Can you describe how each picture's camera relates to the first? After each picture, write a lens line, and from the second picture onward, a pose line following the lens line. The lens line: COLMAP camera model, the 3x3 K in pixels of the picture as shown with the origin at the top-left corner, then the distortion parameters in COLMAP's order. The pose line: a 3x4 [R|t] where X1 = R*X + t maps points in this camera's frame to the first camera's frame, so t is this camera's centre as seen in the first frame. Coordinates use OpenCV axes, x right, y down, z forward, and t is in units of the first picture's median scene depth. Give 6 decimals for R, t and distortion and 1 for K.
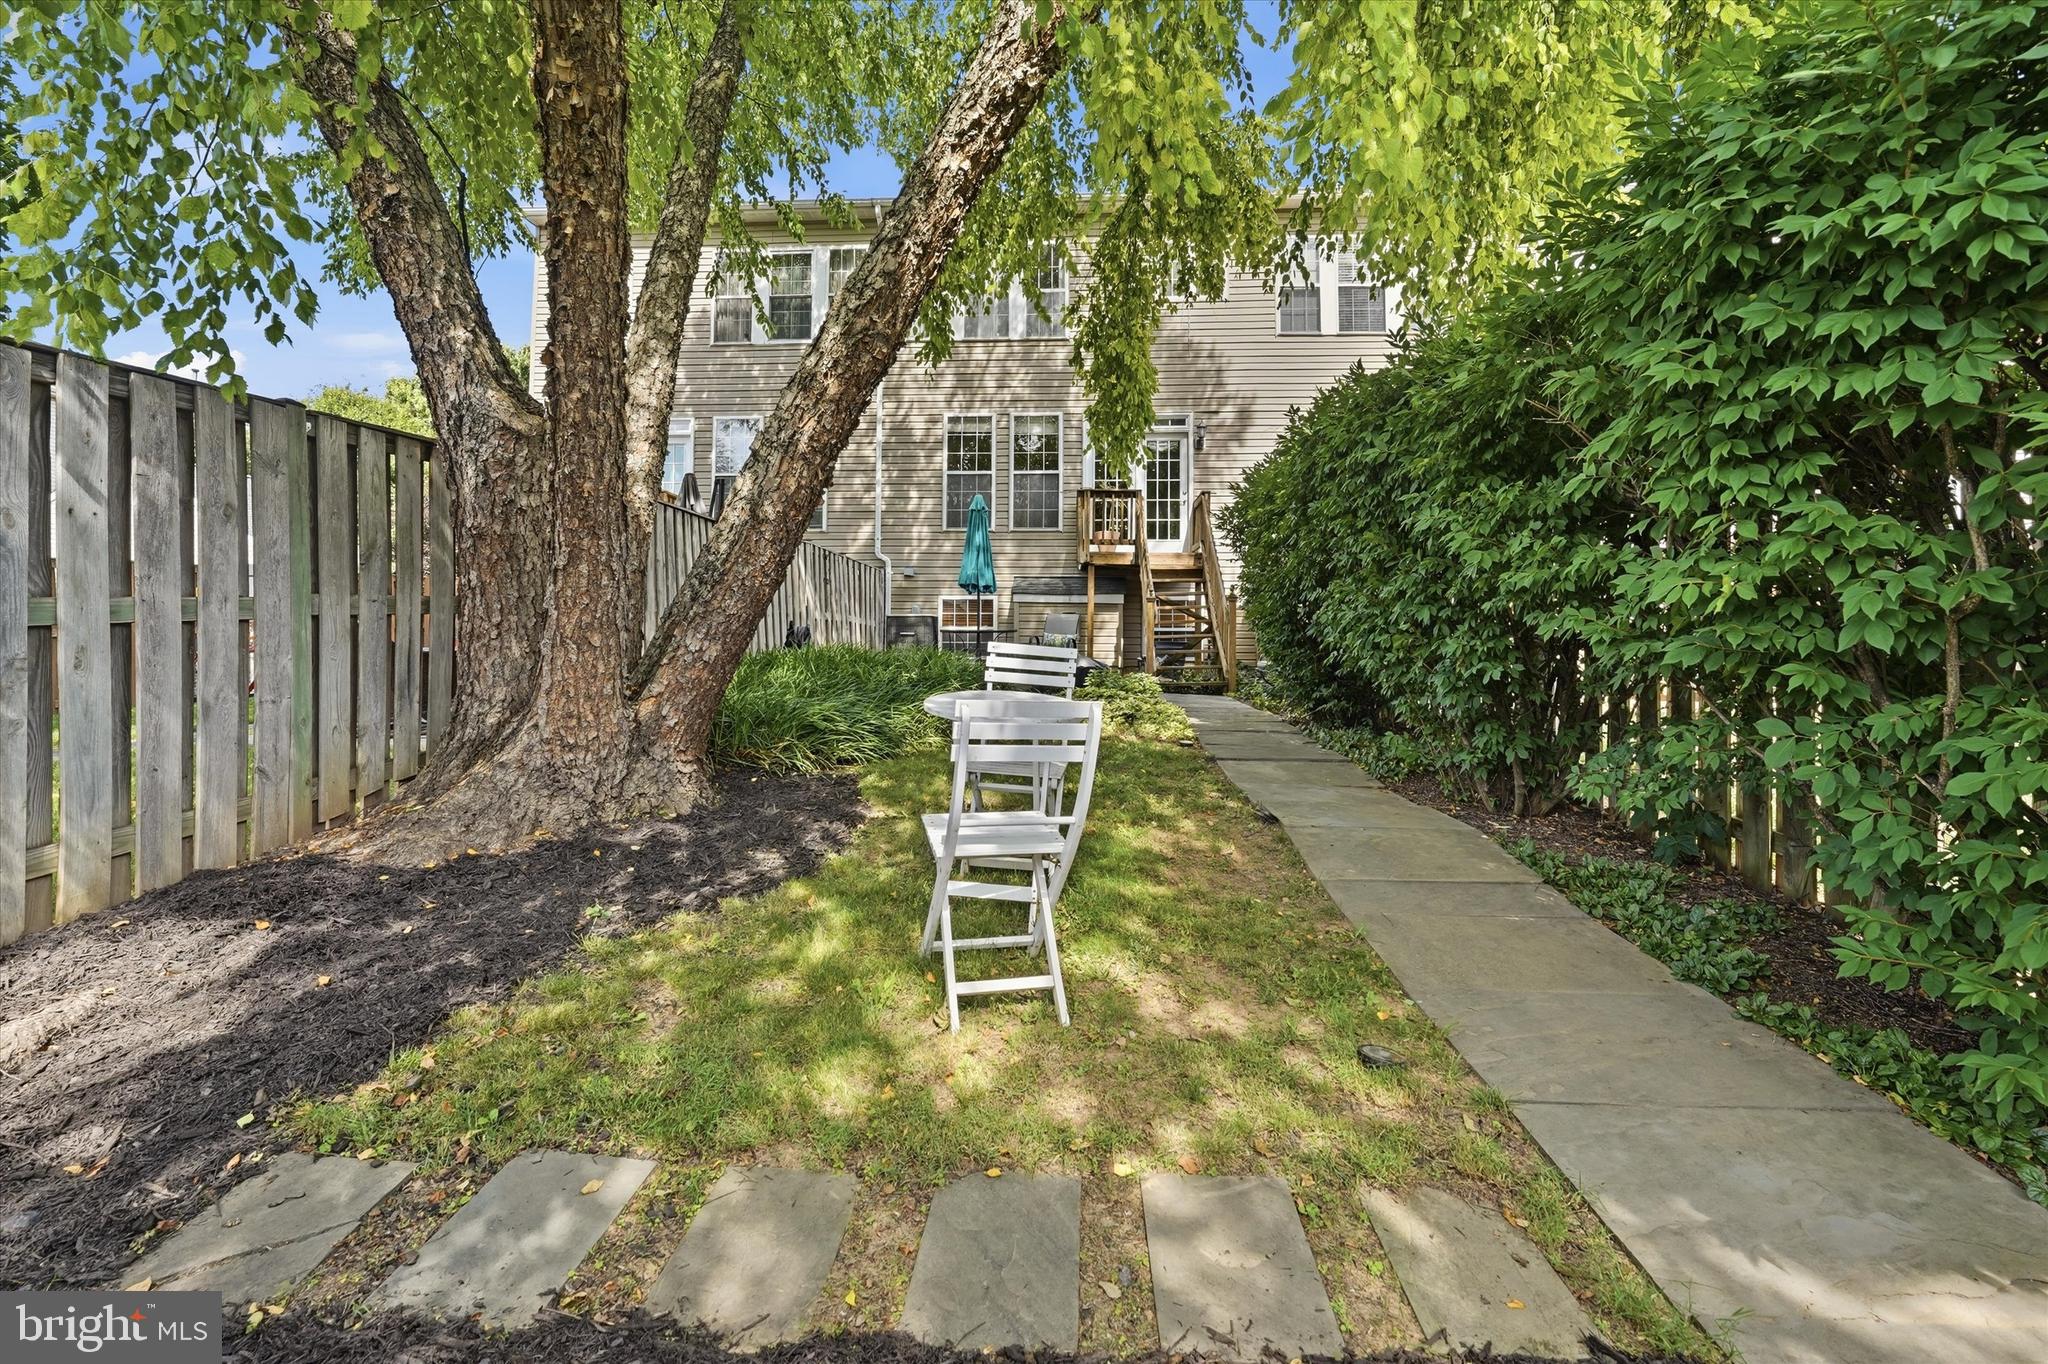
lens RADIAL K [[878.9, 0, 1024.8], [0, 878.9, 611.2], [0, 0, 1]] dist [-0.004018, -0.000456]
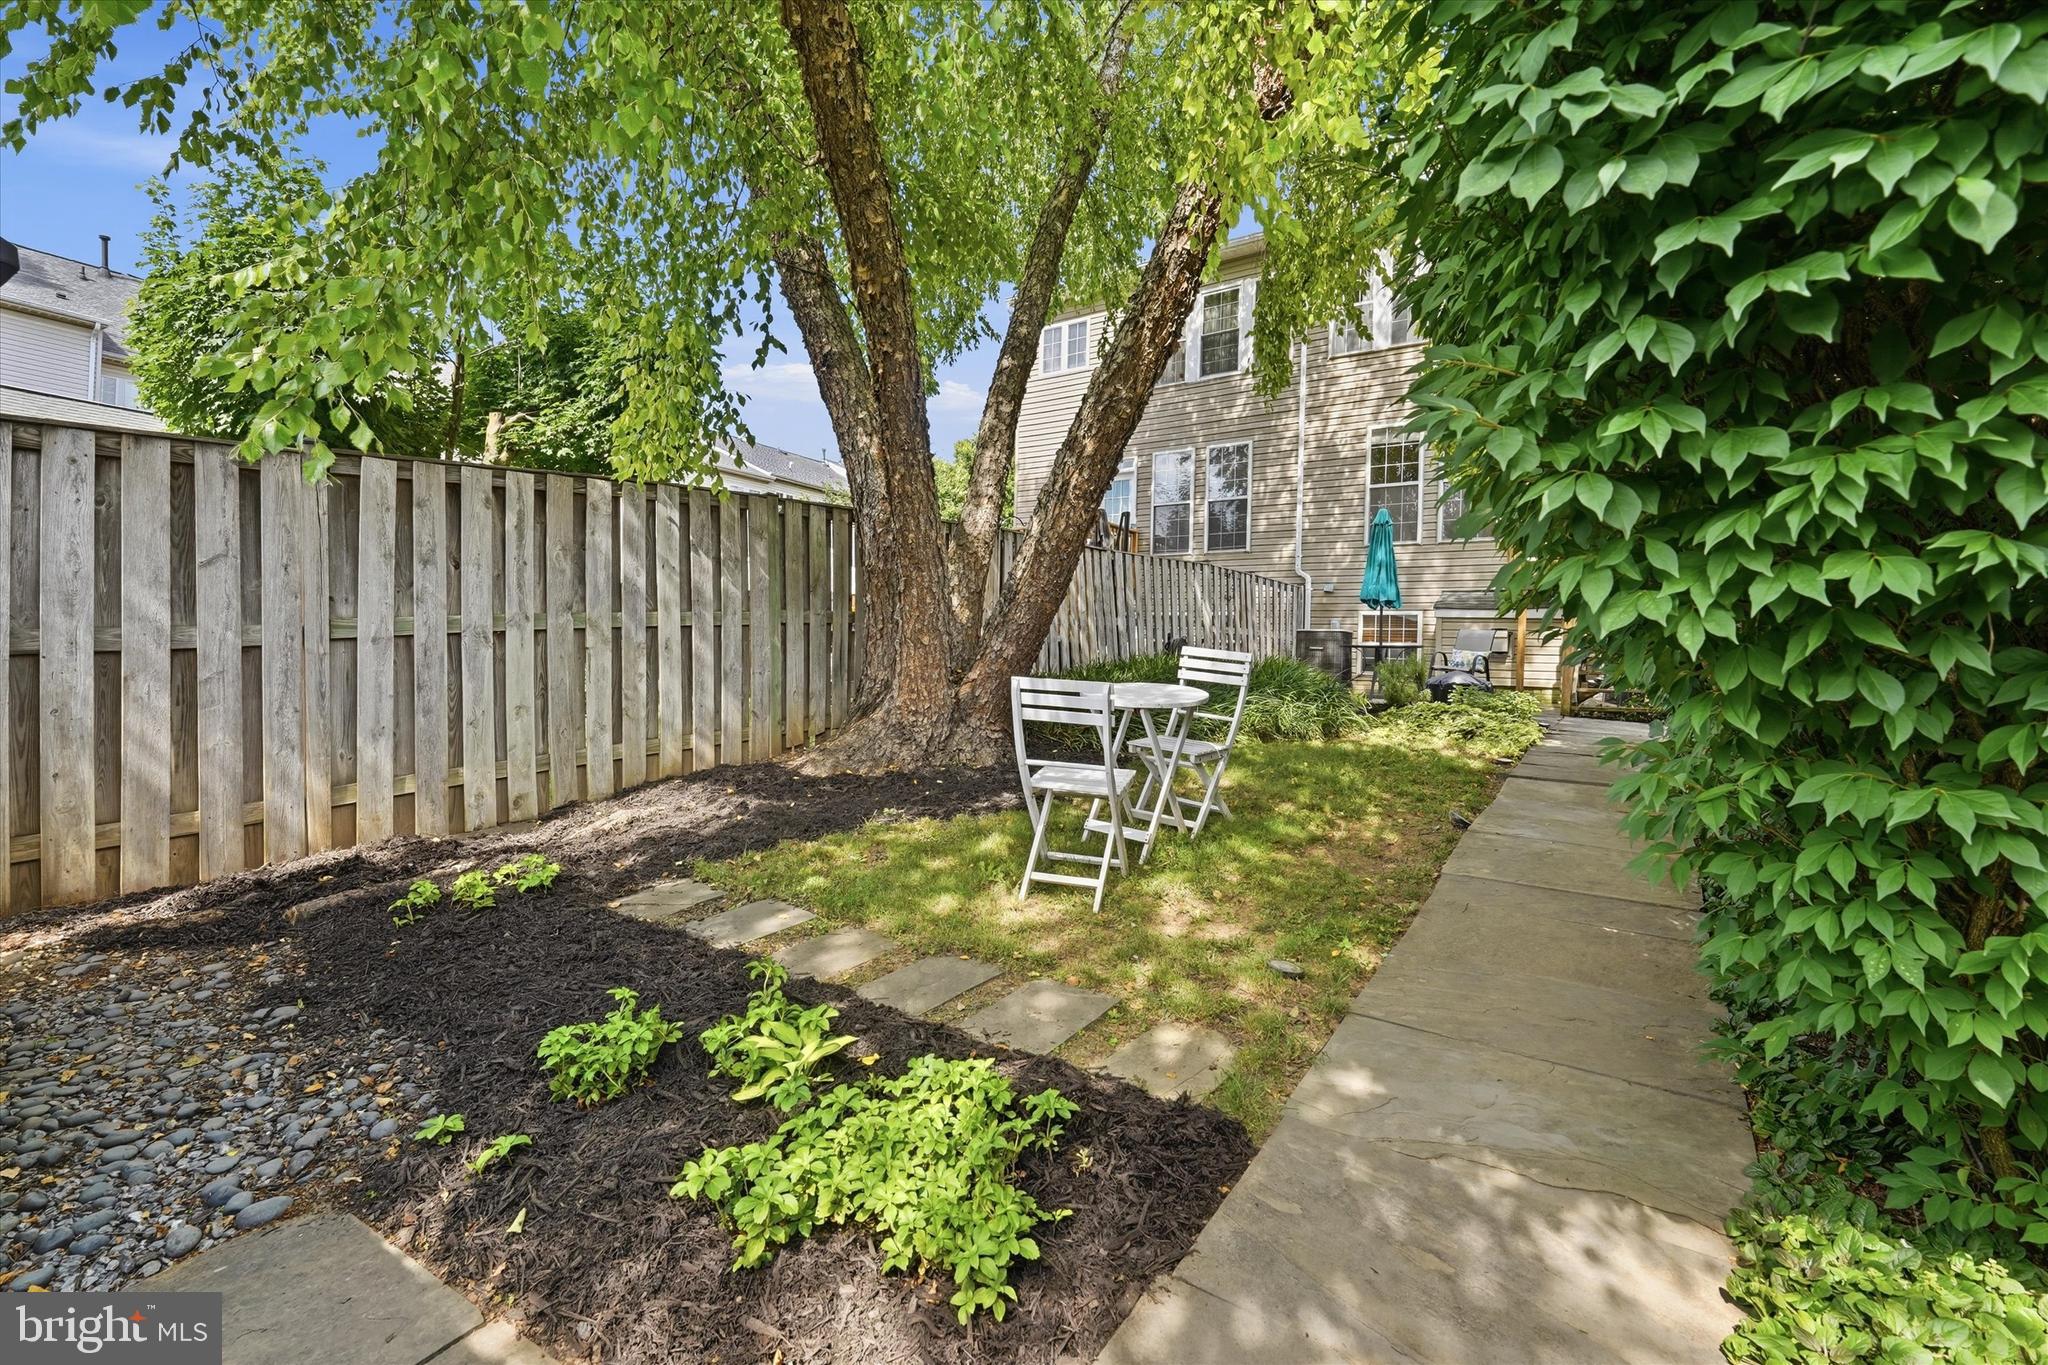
lens RADIAL K [[841.3, 0, 1018.3], [0, 841.3, 665.5], [0, 0, 1]] dist [-0.001310, -0.000410]
pose [[0.853819, 0.028432, -0.519793, 0.340621], [-0.005031, 0.998911, 0.046376, 0.007884], [0.520546, -0.036982, 0.853033, -0.108374]]
